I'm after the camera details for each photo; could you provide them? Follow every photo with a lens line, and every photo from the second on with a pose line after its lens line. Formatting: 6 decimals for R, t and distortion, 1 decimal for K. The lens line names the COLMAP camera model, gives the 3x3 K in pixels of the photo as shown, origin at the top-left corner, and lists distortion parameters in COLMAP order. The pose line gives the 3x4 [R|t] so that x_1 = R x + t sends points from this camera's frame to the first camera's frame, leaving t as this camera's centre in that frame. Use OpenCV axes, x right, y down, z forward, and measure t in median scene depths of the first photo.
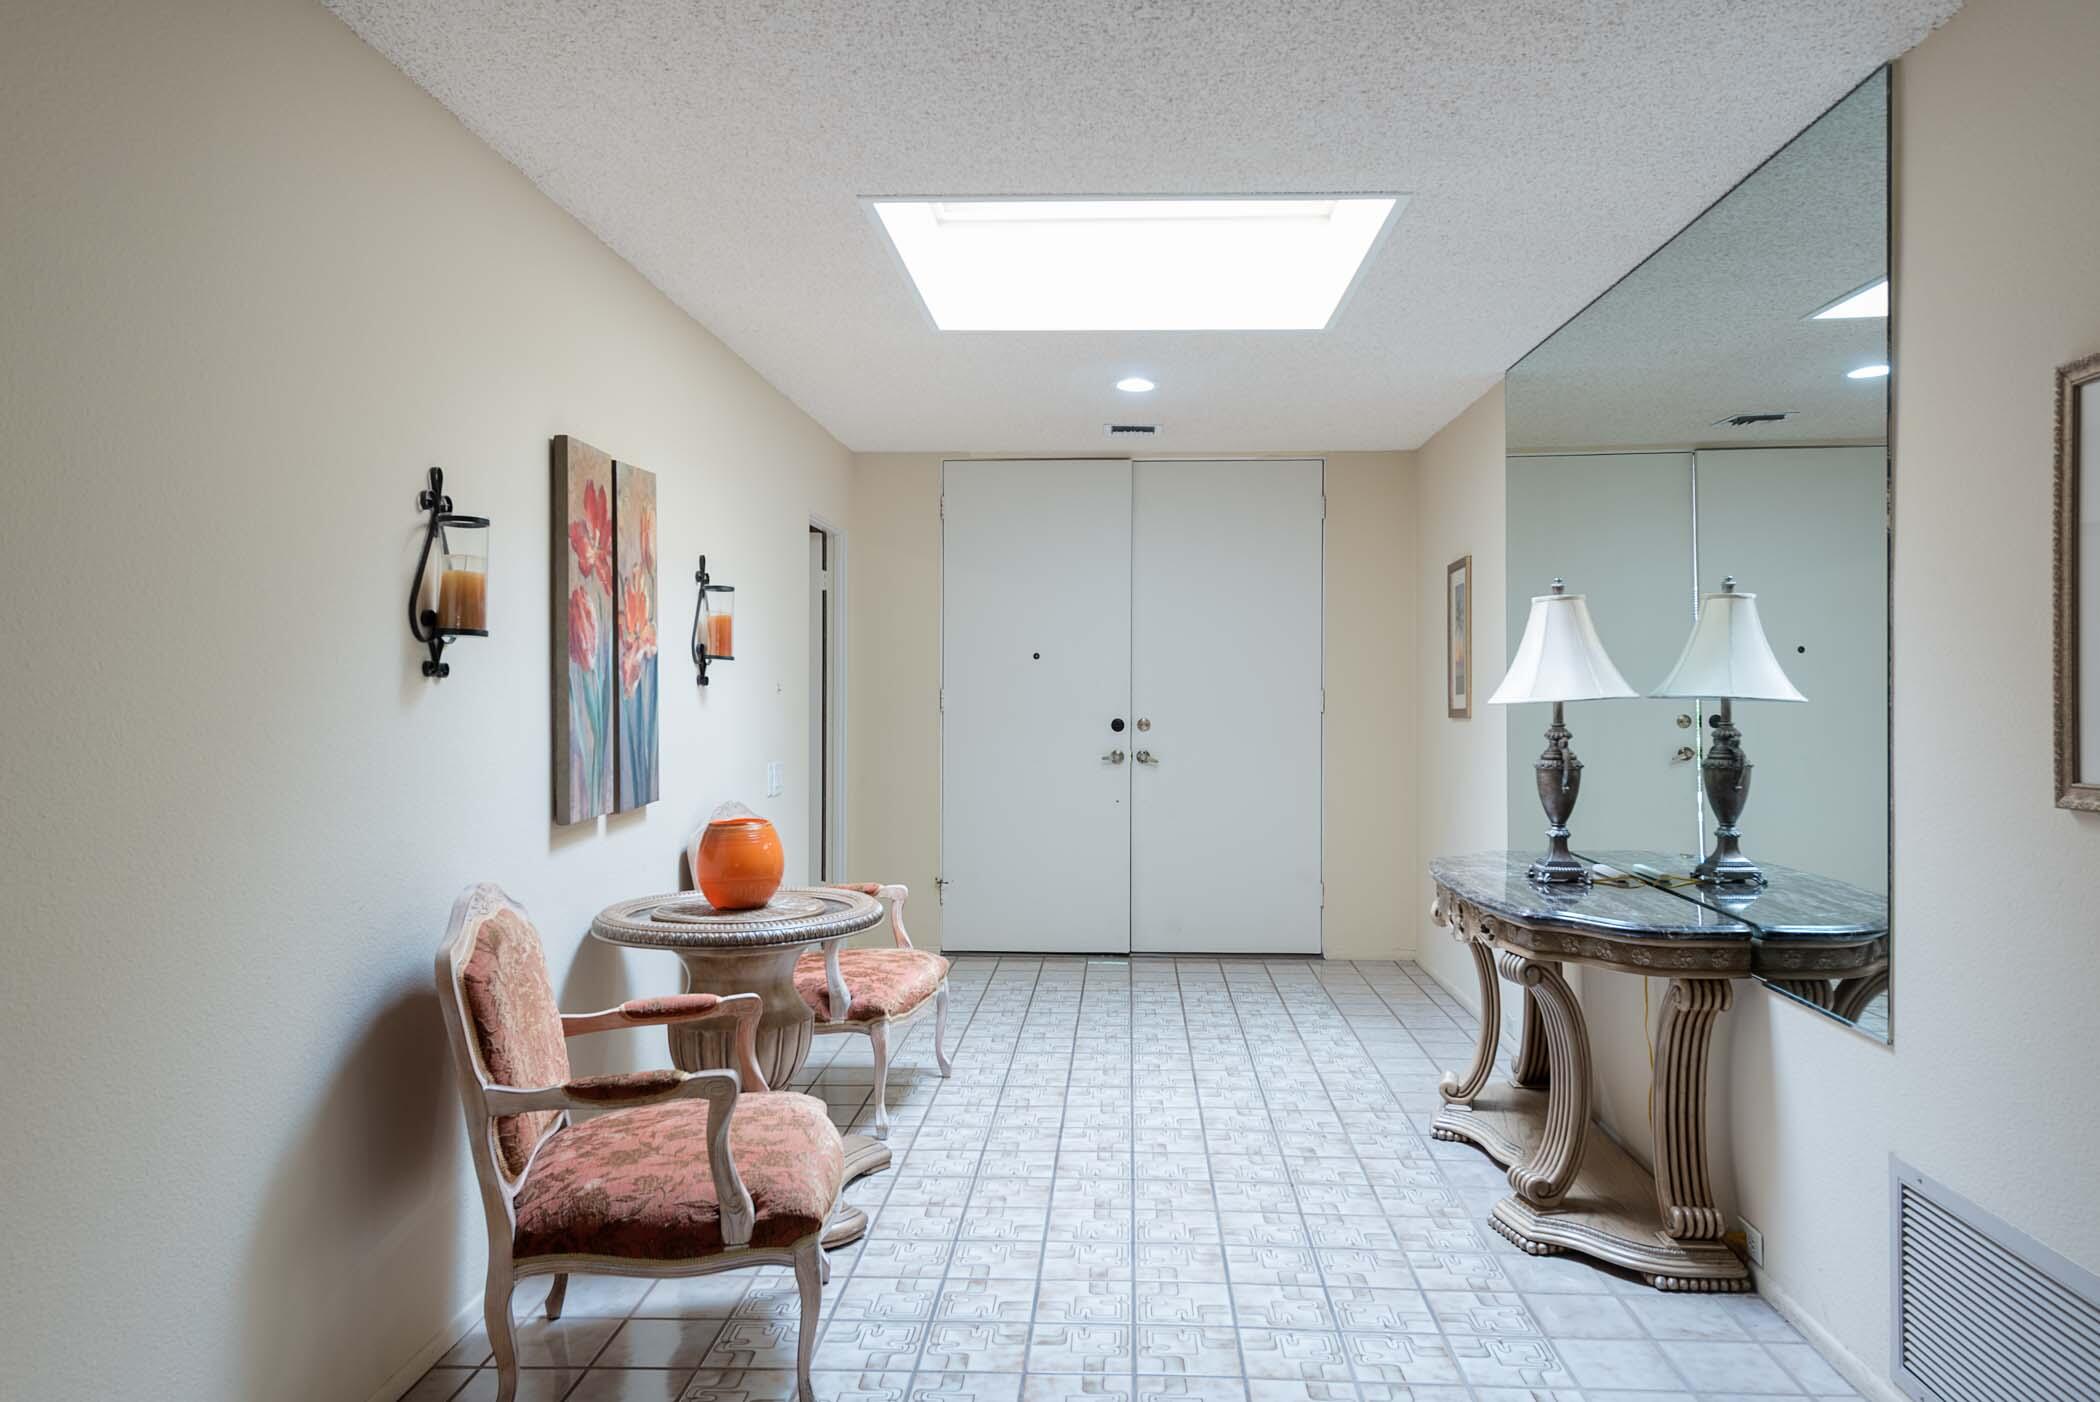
lens RADIAL K [[1498.5, 0, 1051.0], [0, 1498.5, 688.2], [0, 0, 1]] dist [0.032346, -0.000741]
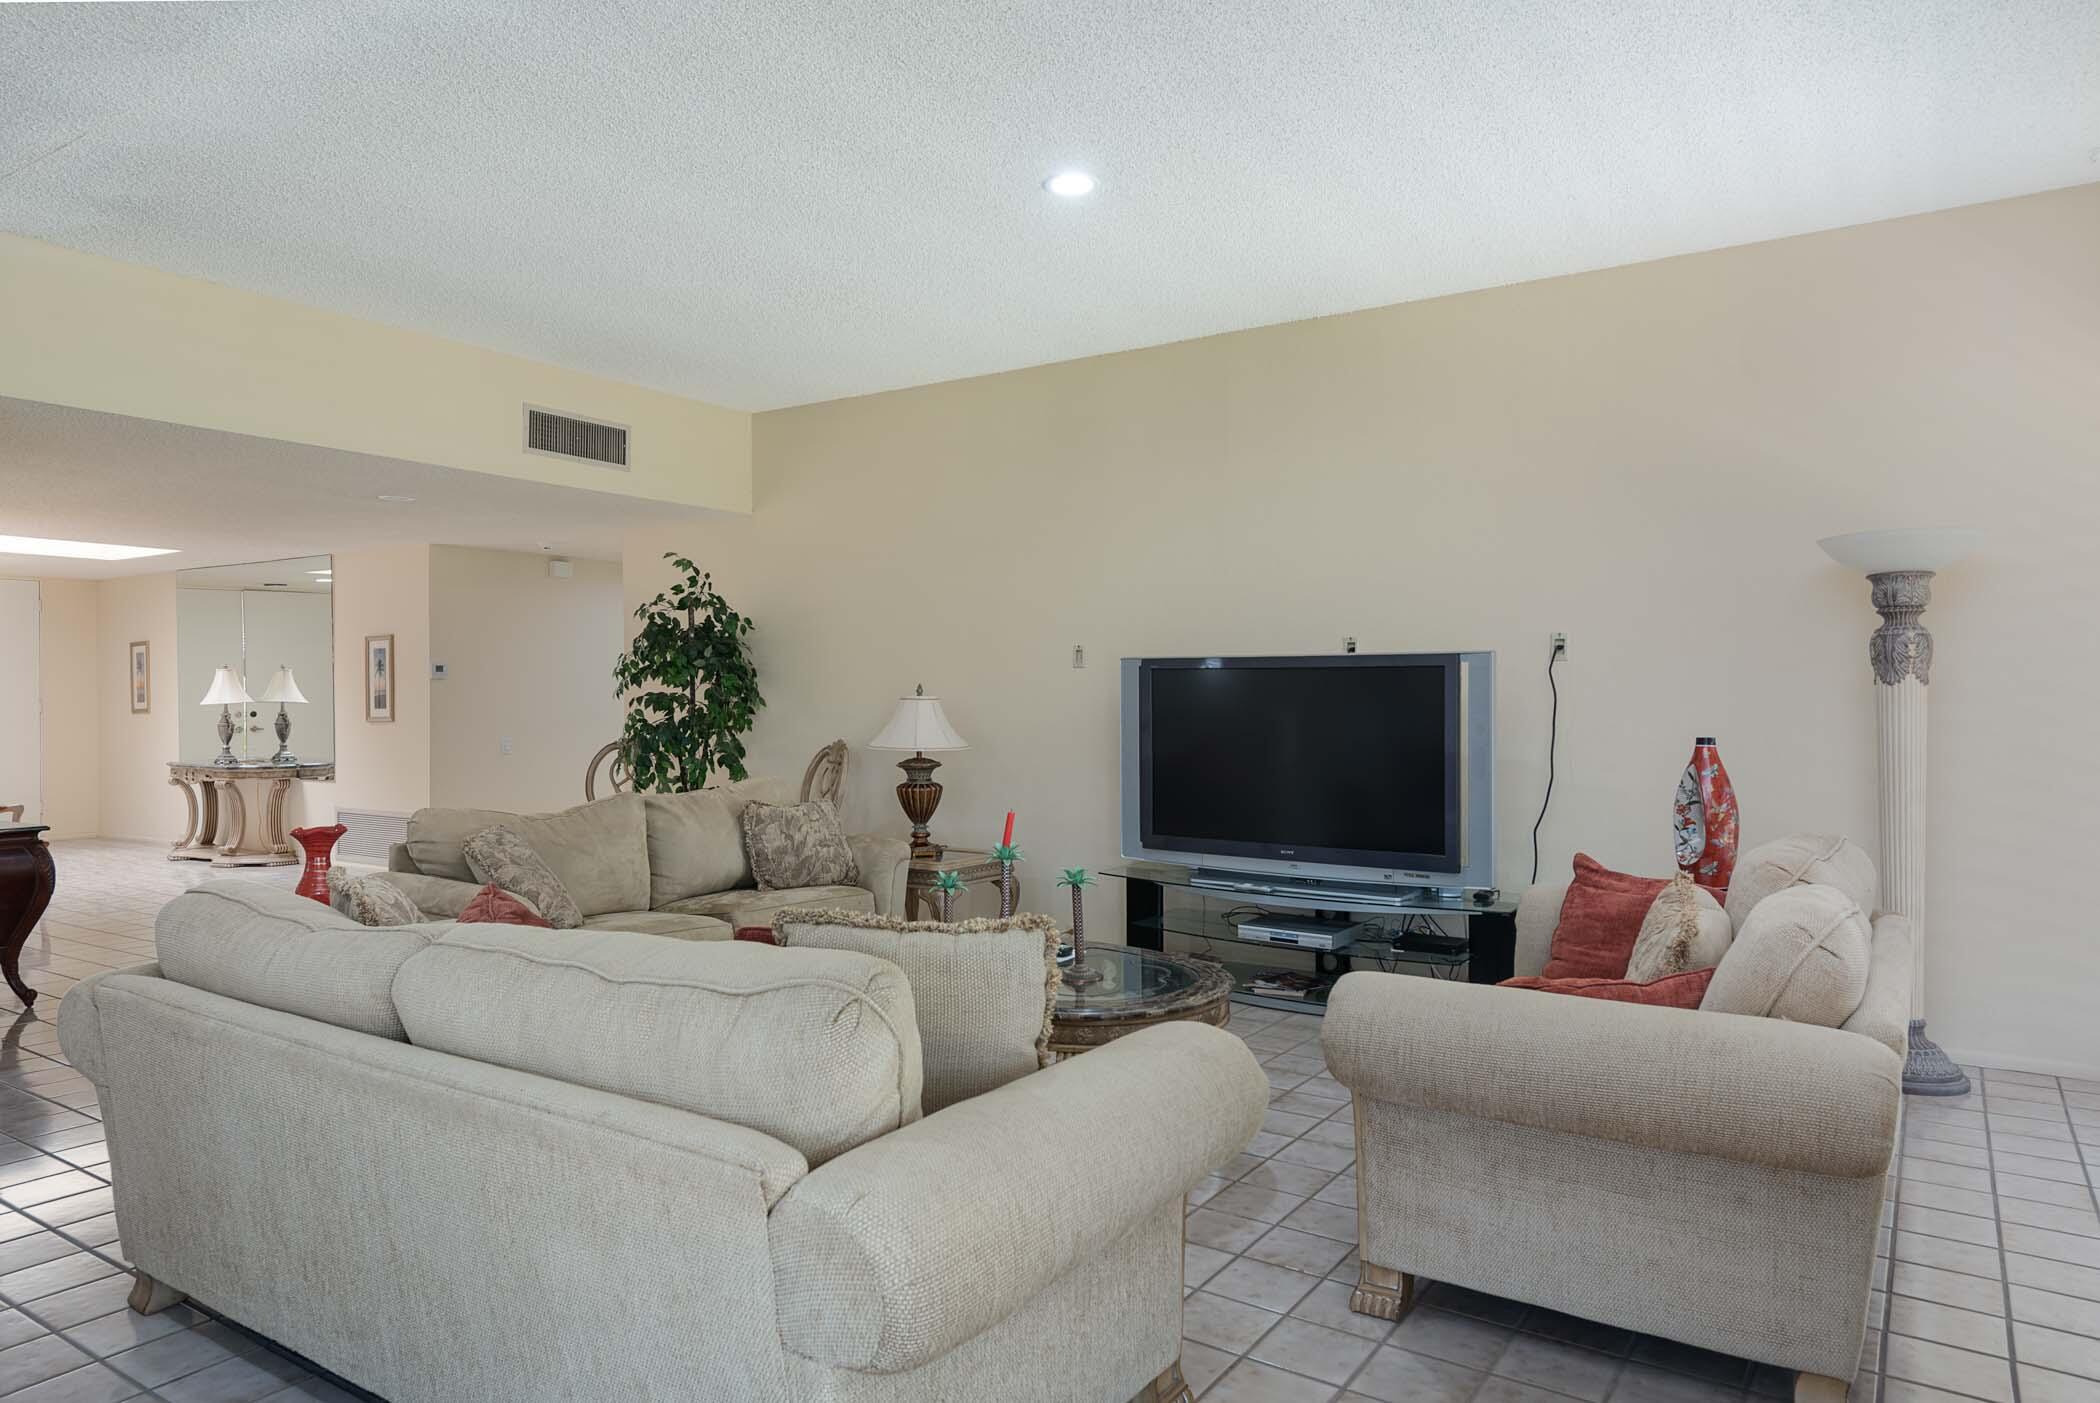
lens RADIAL K [[1294.8, 0, 1042.8], [0, 1294.8, 708.6], [0, 0, 1]] dist [0.004667, 0.001840]
pose [[0.535262, -0.010806, 0.844617, -0.988773], [0.005638, 0.999942, 0.009220, 0.004205], [-0.844667, -0.000173, 0.535292, -1.787789]]
